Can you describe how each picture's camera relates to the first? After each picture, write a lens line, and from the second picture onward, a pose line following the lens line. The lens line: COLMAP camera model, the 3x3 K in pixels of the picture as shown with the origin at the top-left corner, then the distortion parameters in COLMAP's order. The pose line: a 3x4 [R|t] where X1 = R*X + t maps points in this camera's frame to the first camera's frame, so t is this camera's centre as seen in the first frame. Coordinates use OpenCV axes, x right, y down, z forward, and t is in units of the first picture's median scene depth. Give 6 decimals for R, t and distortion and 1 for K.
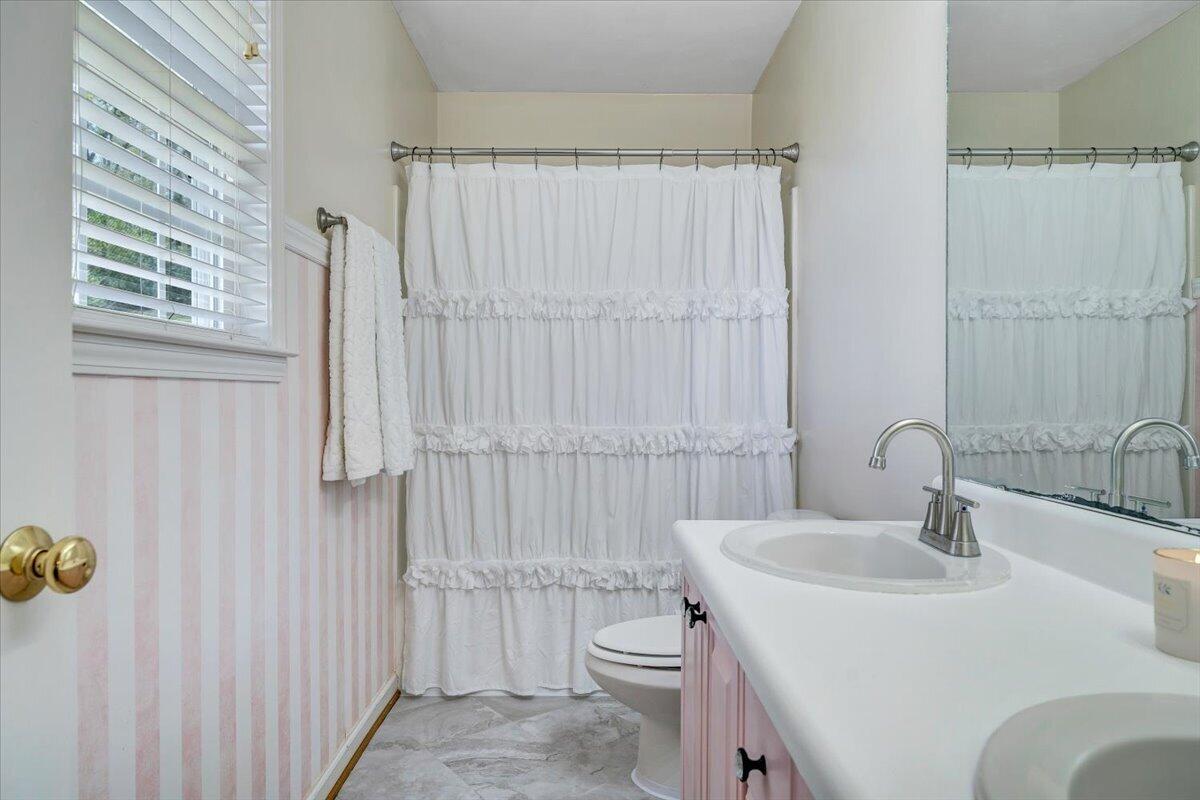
lens RADIAL K [[771.8, 0, 600.0], [0, 771.8, 400.0], [0, 0, 1]] dist [0.001303, -0.000114]
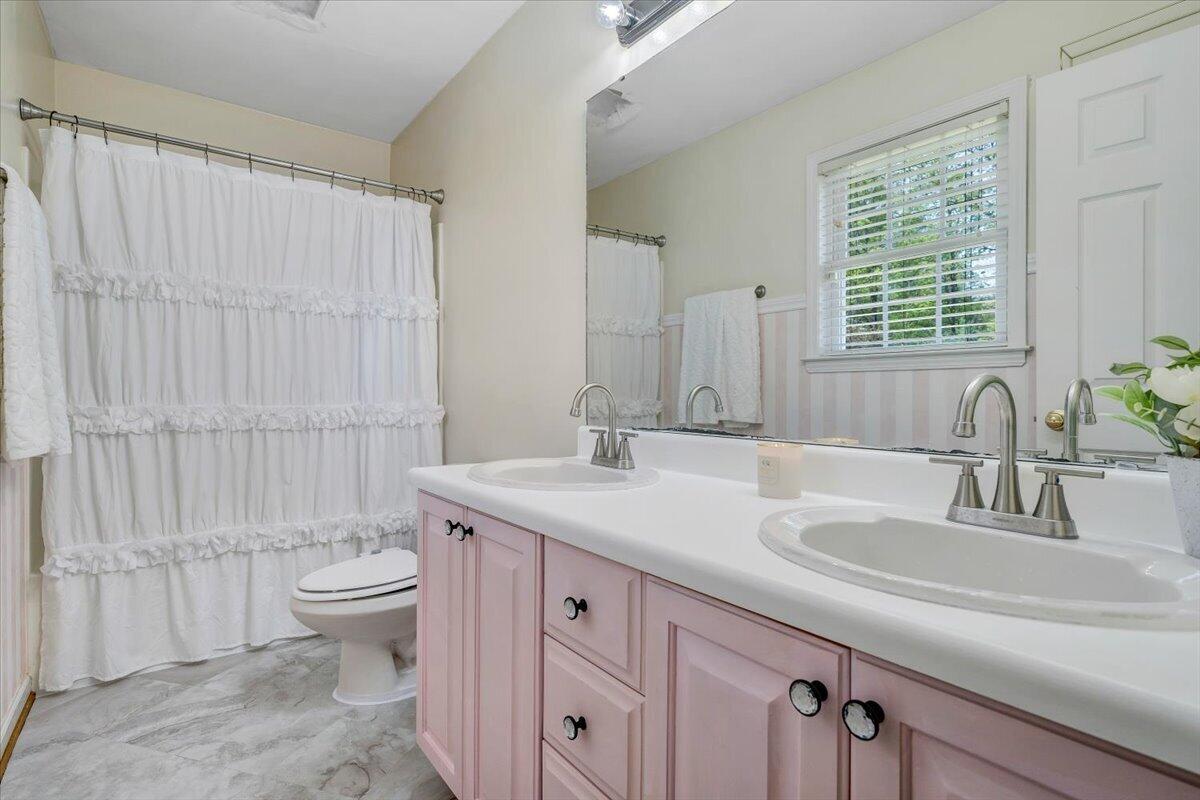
lens RADIAL K [[588.3, 0, 600.0], [0, 588.3, 400.0], [0, 0, 1]] dist [0.000909, -0.000772]
pose [[0.807413, -0.007629, 0.589937, -0.126111], [0.005248, 0.999970, 0.005749, 0.023904], [-0.589963, -0.001546, 0.807429, 0.025864]]
